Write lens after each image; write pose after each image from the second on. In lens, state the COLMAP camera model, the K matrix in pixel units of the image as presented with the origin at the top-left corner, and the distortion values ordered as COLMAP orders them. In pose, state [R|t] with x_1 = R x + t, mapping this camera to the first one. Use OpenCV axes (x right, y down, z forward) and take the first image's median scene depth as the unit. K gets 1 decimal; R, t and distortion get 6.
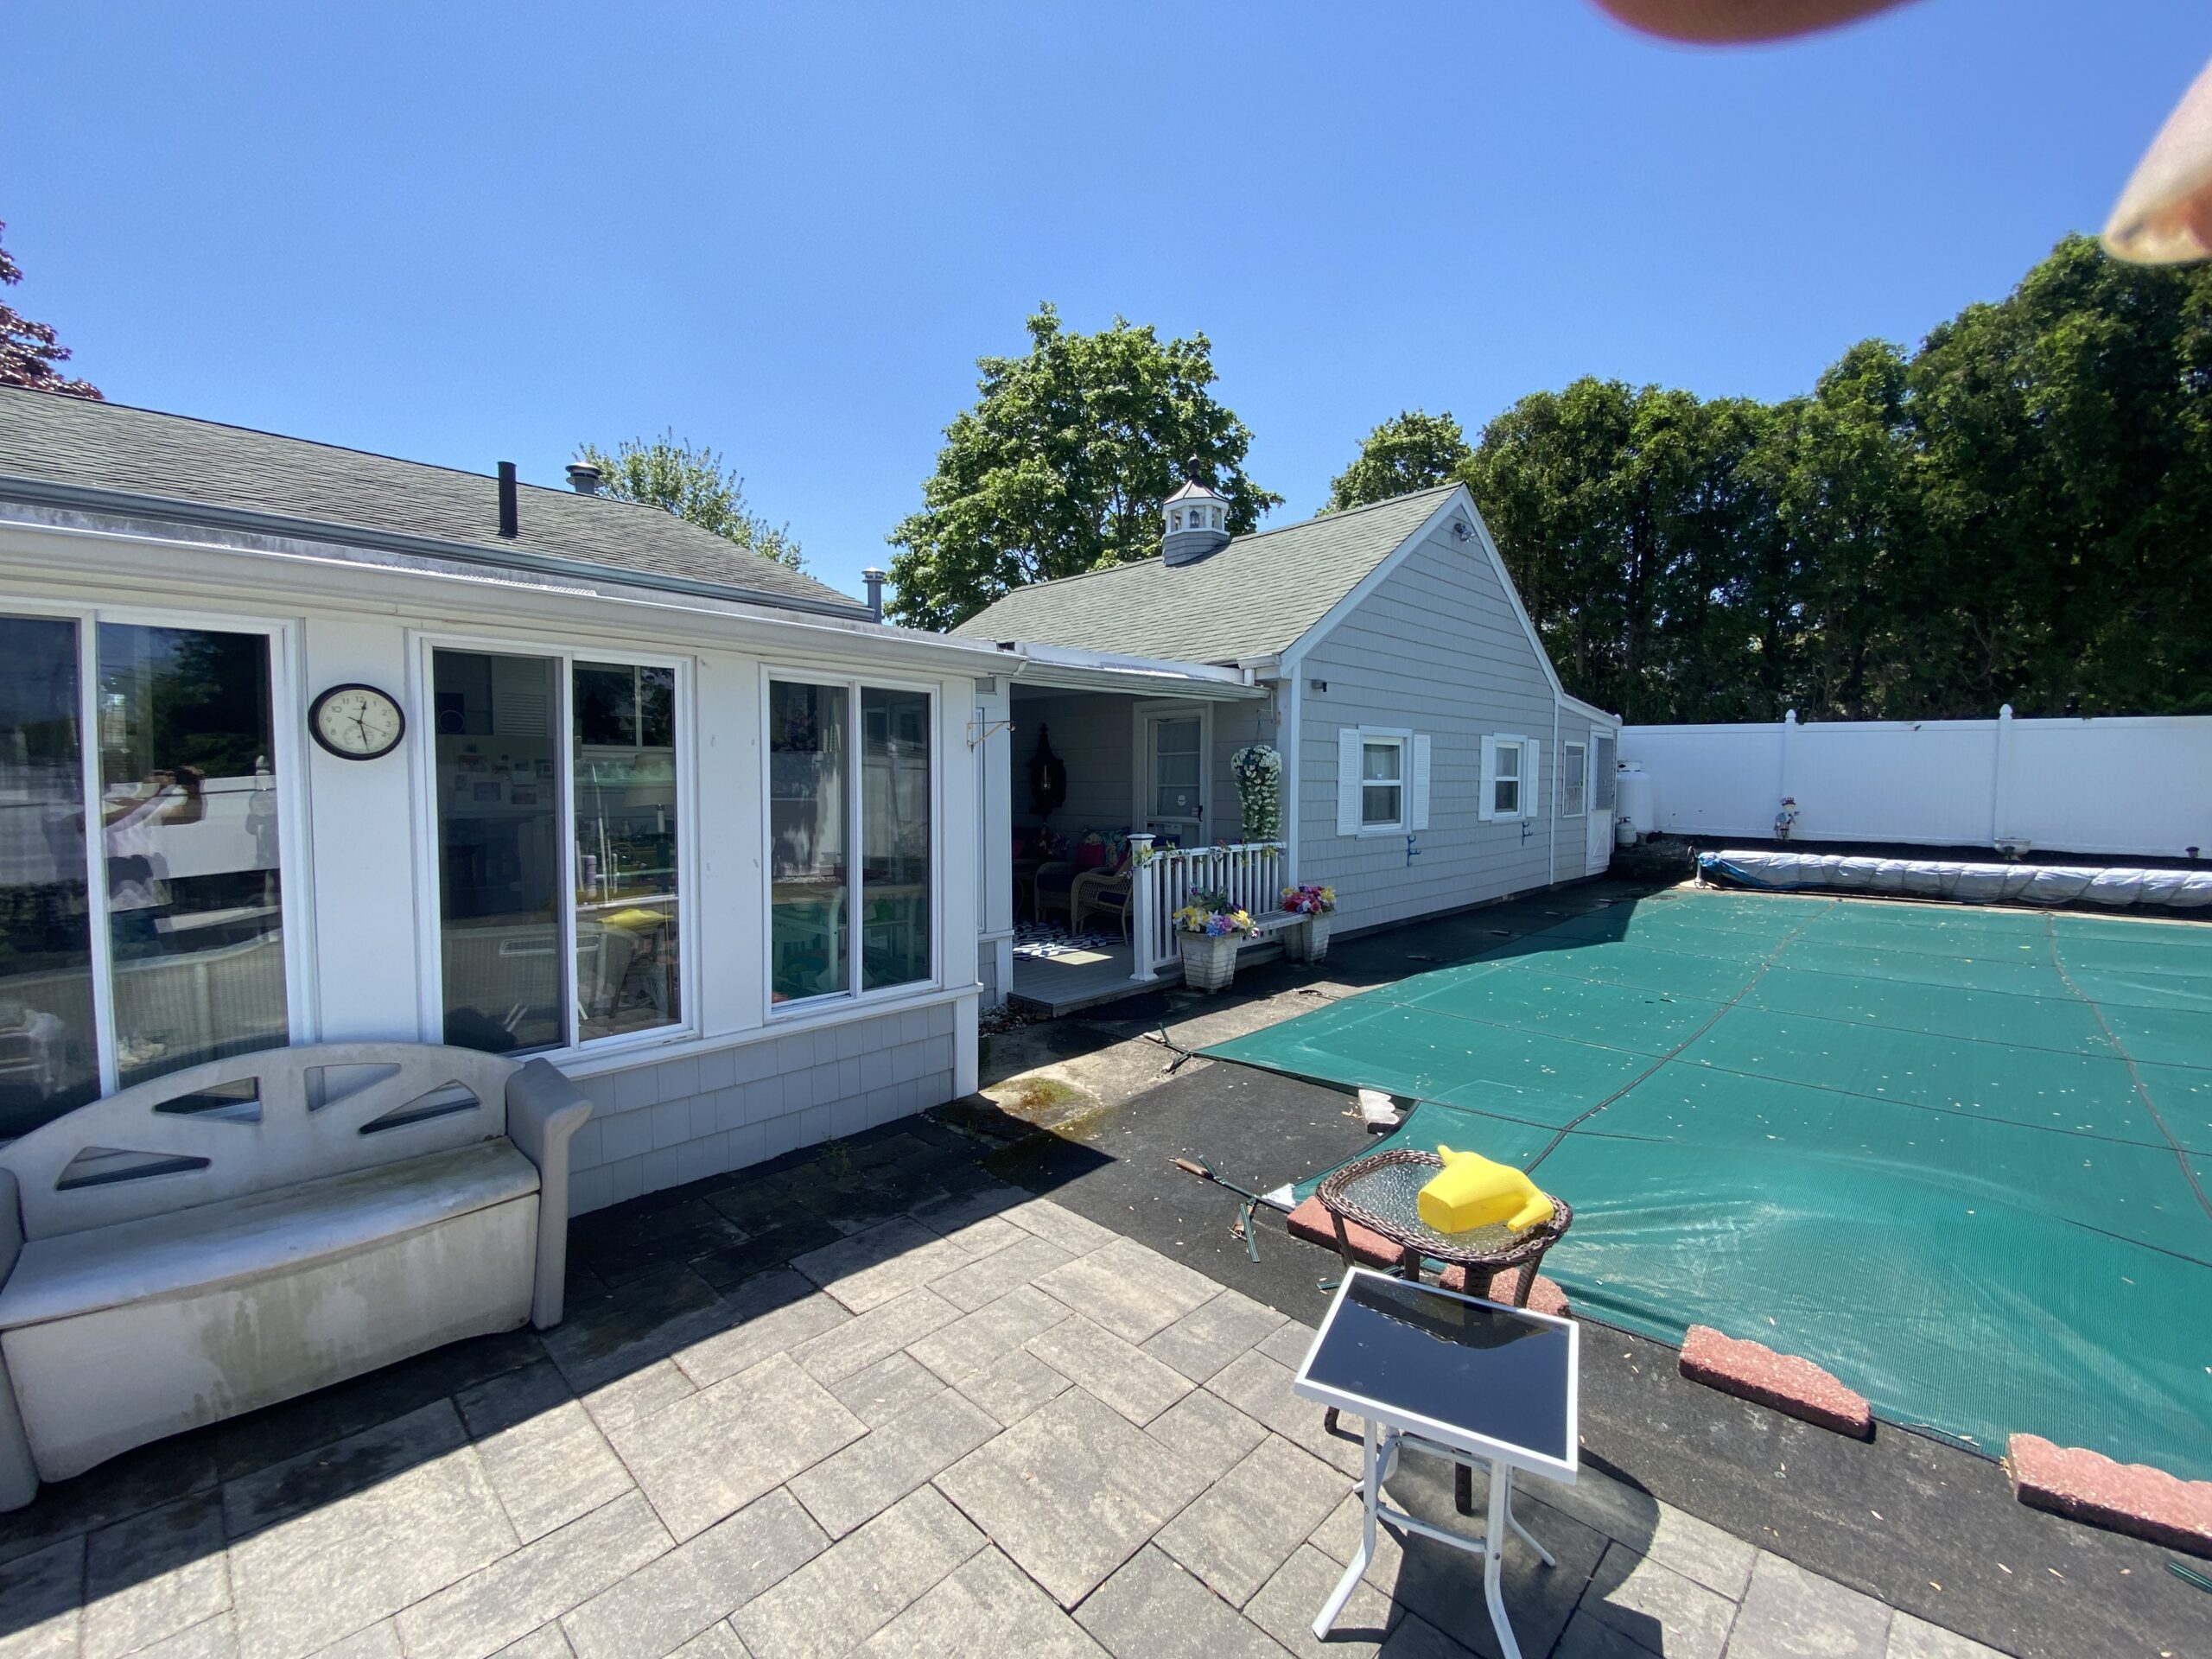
lens RADIAL K [[880.5, 0, 1103.2], [0, 880.5, 819.8], [0, 0, 1]] dist [-0.000079, -0.013663]
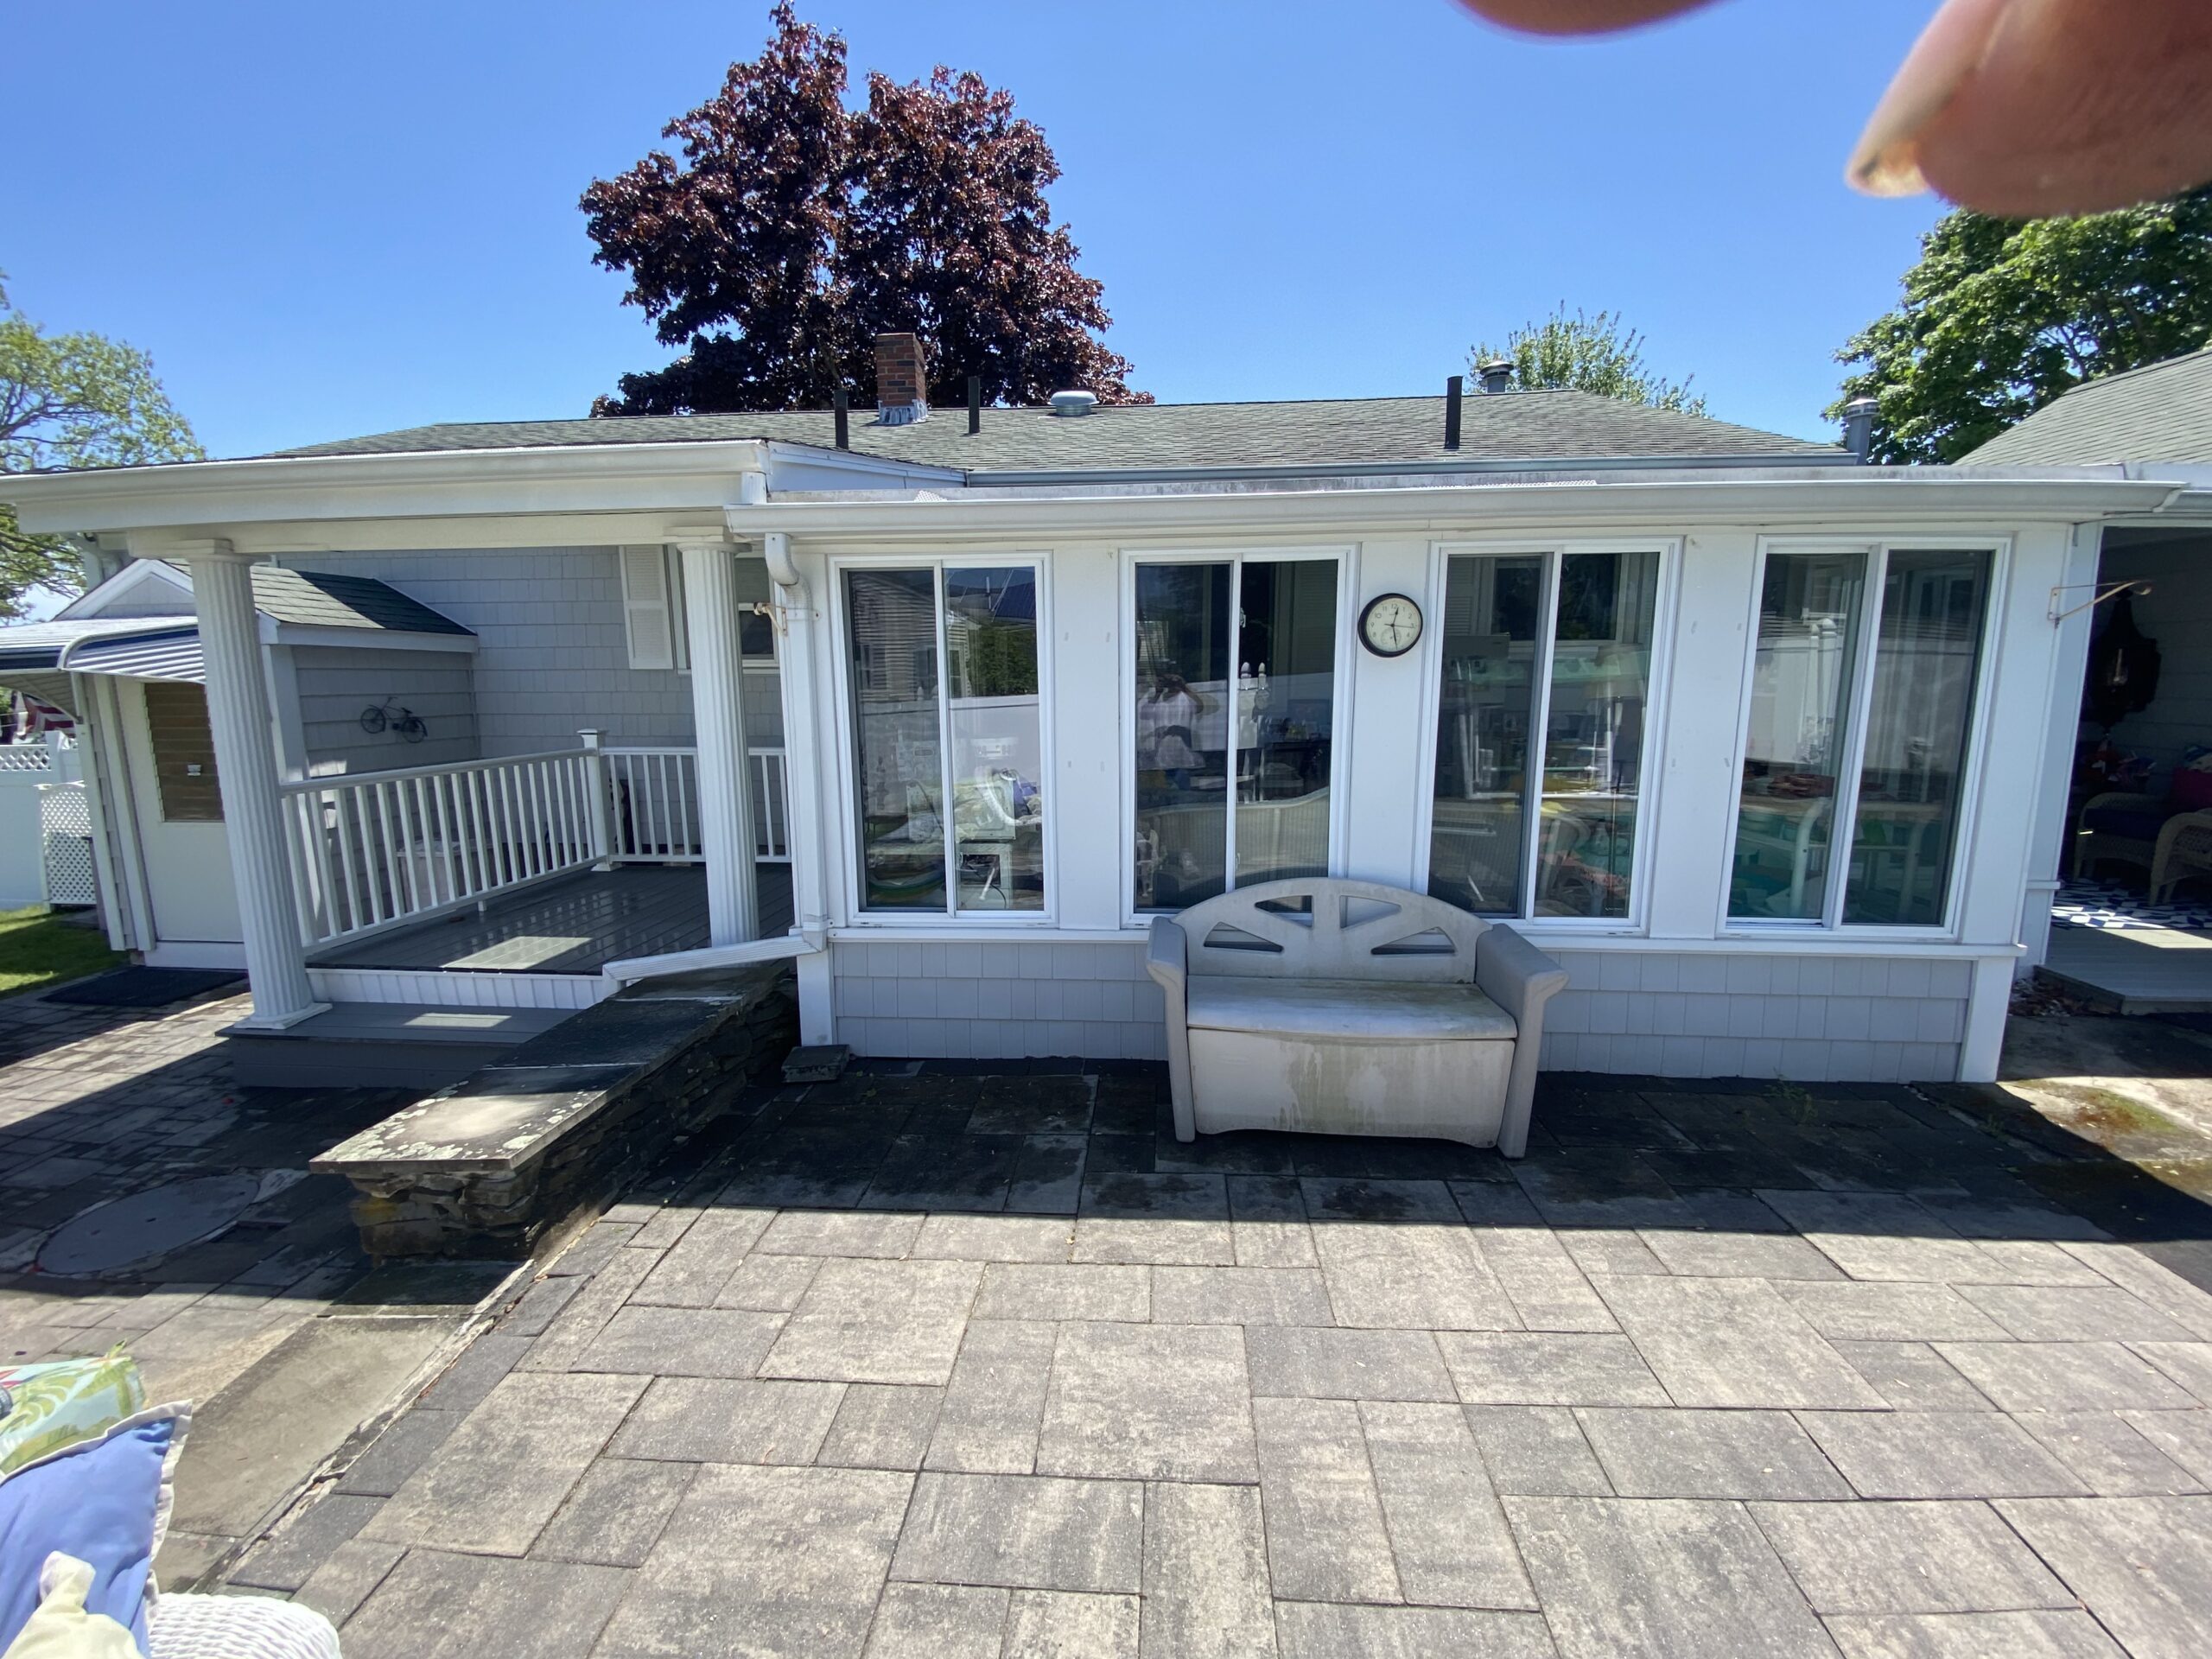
lens RADIAL K [[880.5, 0, 1103.2], [0, 880.5, 819.8], [0, 0, 1]] dist [-0.000079, -0.013663]
pose [[0.626562, 0.114240, -0.770954, -0.090296], [-0.024702, 0.991613, 0.126861, 0.008629], [0.778980, -0.060442, 0.624128, -0.069065]]
